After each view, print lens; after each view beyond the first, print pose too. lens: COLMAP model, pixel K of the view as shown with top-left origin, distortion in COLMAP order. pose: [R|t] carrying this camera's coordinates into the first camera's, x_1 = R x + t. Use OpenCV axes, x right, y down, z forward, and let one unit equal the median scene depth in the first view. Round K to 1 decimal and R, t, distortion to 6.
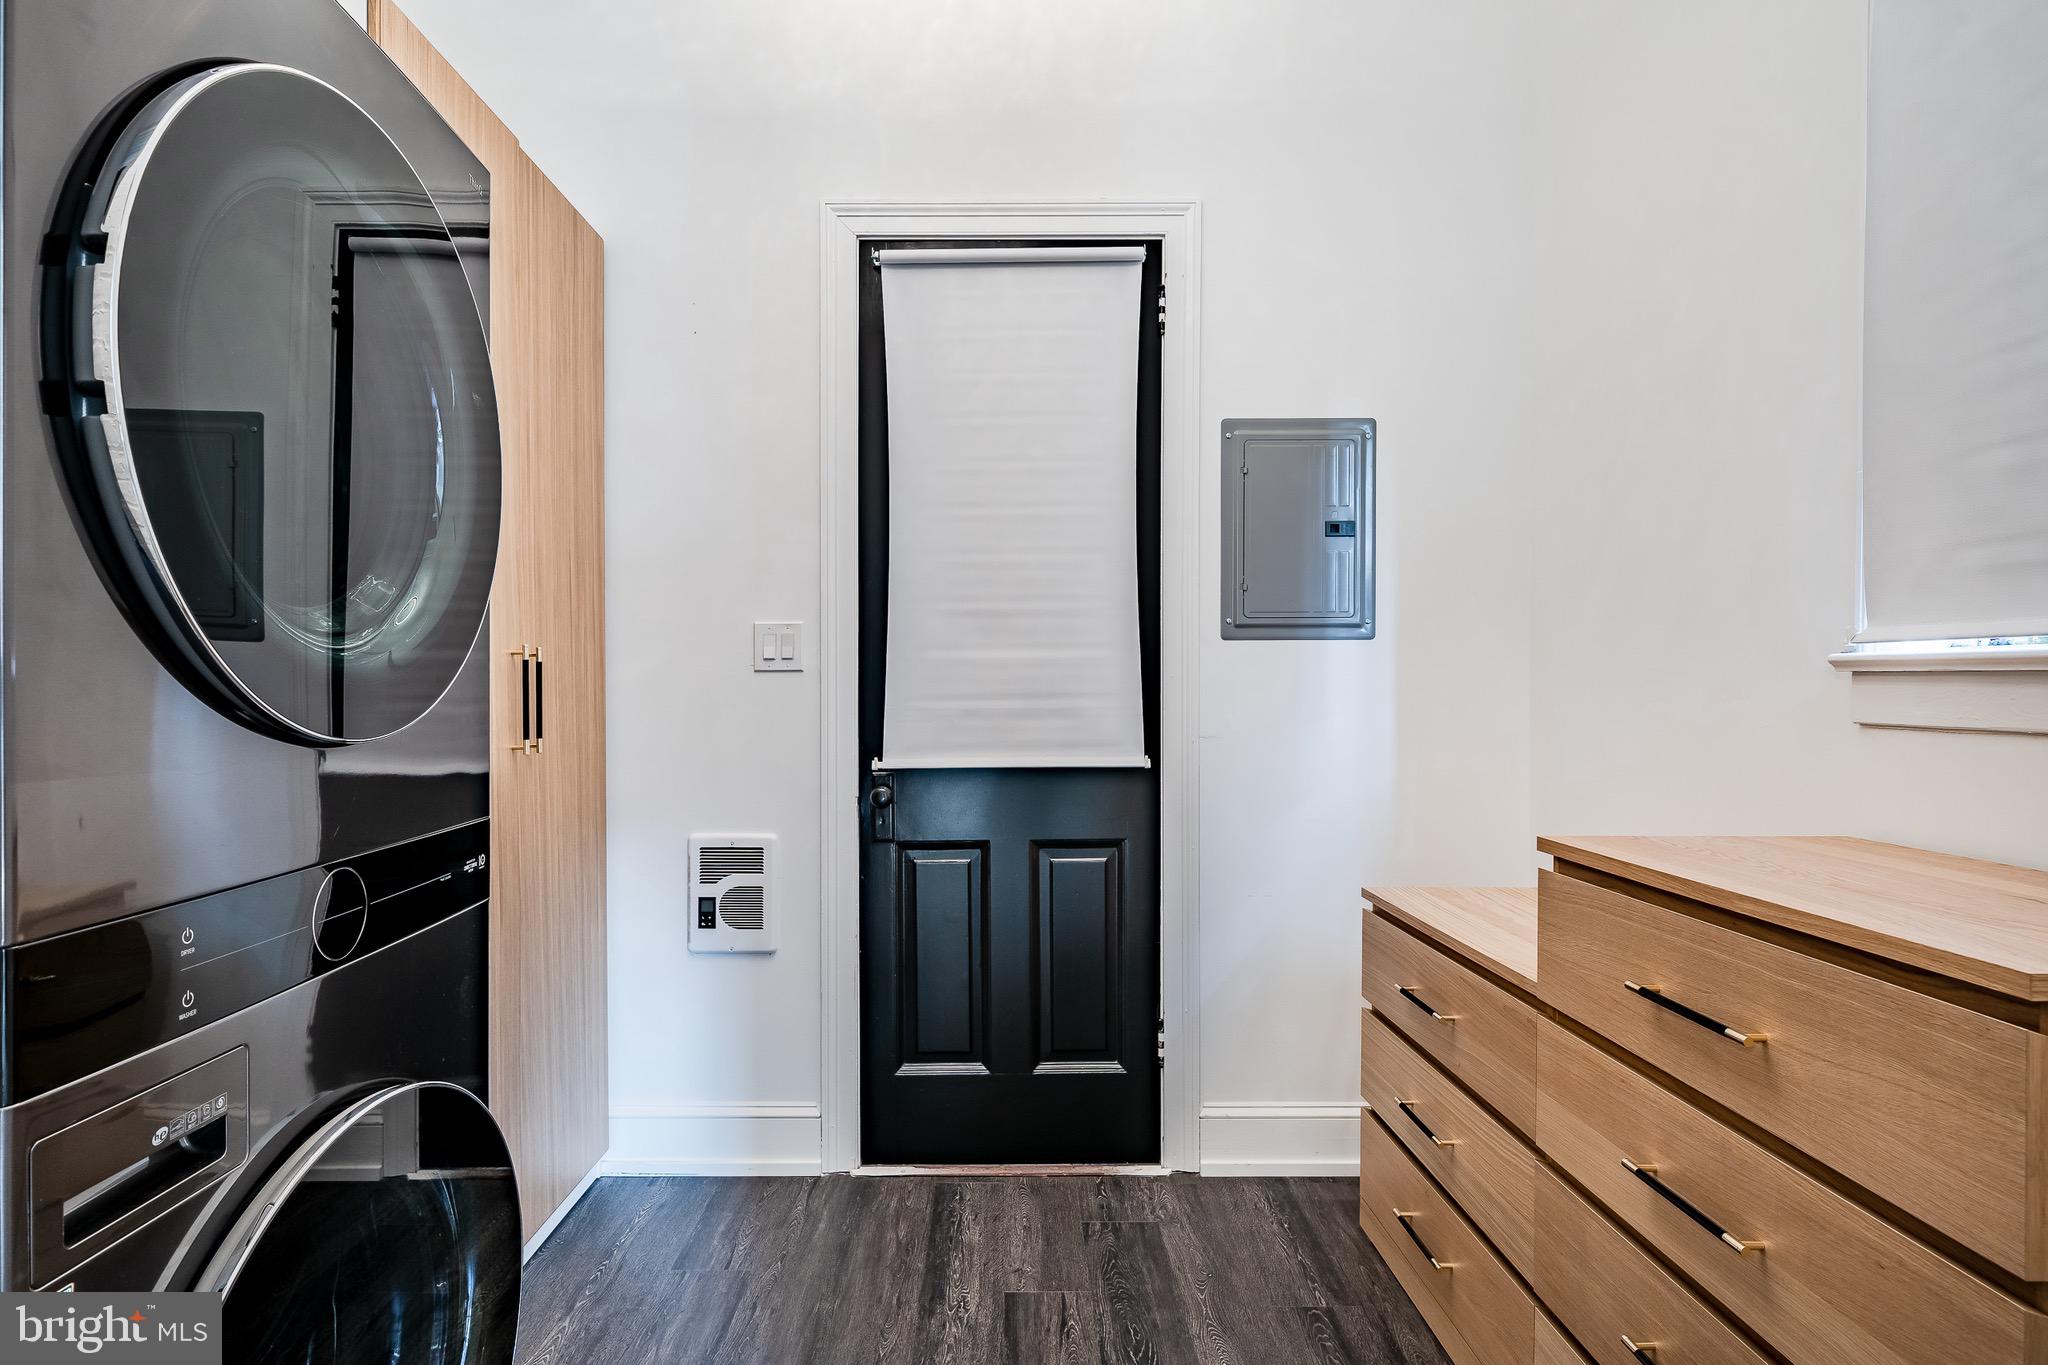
lens RADIAL K [[1091.2, 0, 909.0], [0, 1091.2, 688.2], [0, 0, 1]] dist [0.003155, 0.000107]
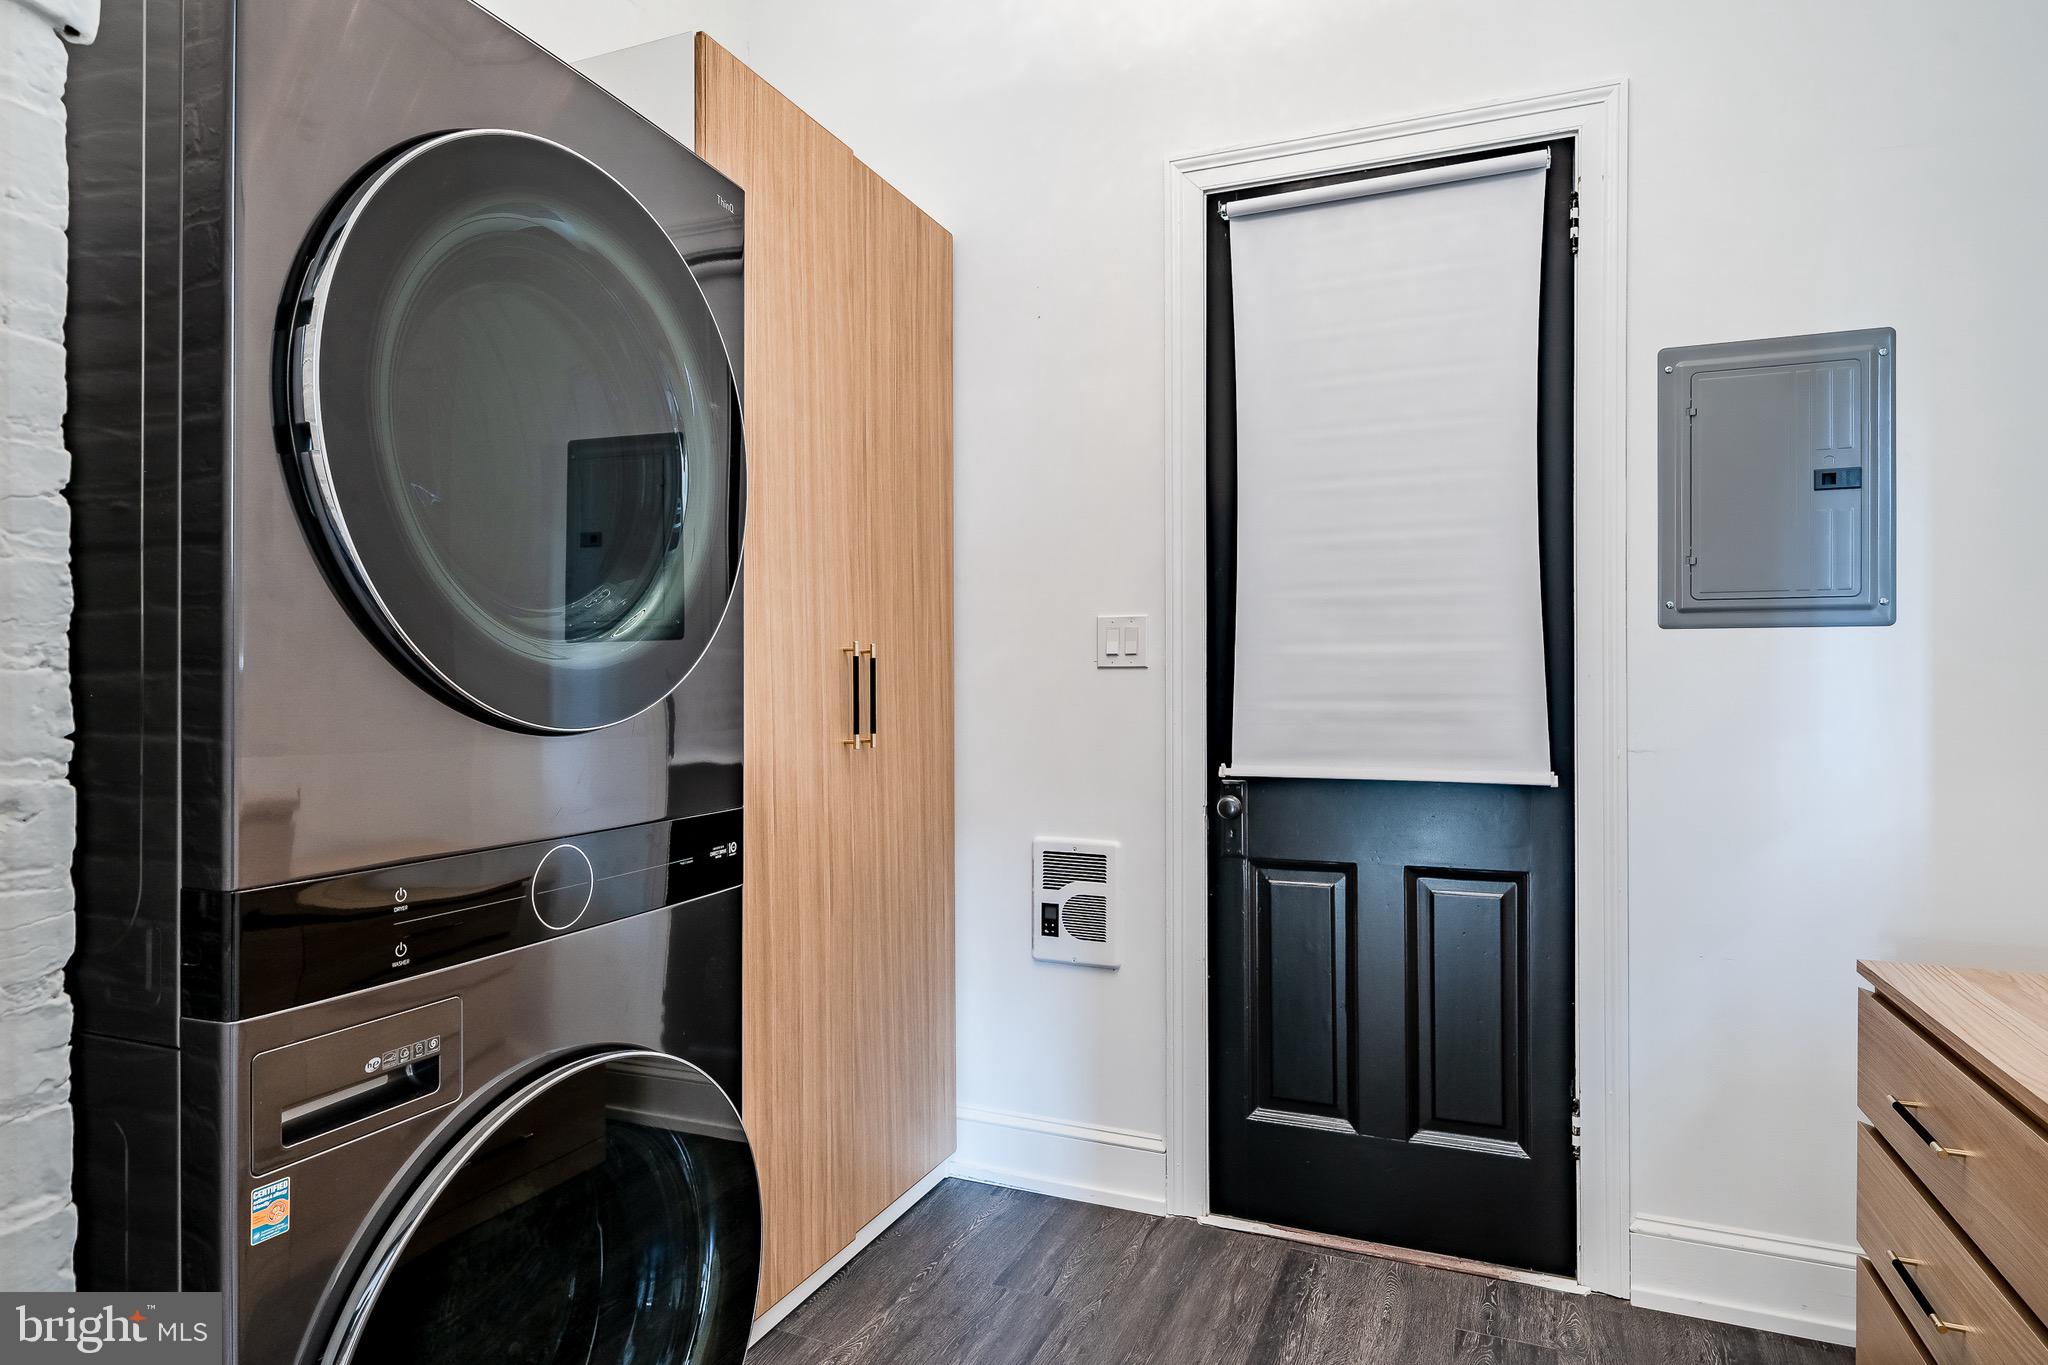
lens RADIAL K [[1148.6, 0, 1011.6], [0, 1148.6, 679.7], [0, 0, 1]] dist [0.004549, -0.002417]
pose [[0.924977, 0.005052, -0.379991, 0.172092], [-0.007775, 0.999954, -0.005633, 0.000918], [0.379945, 0.008165, 0.924973, 0.053693]]
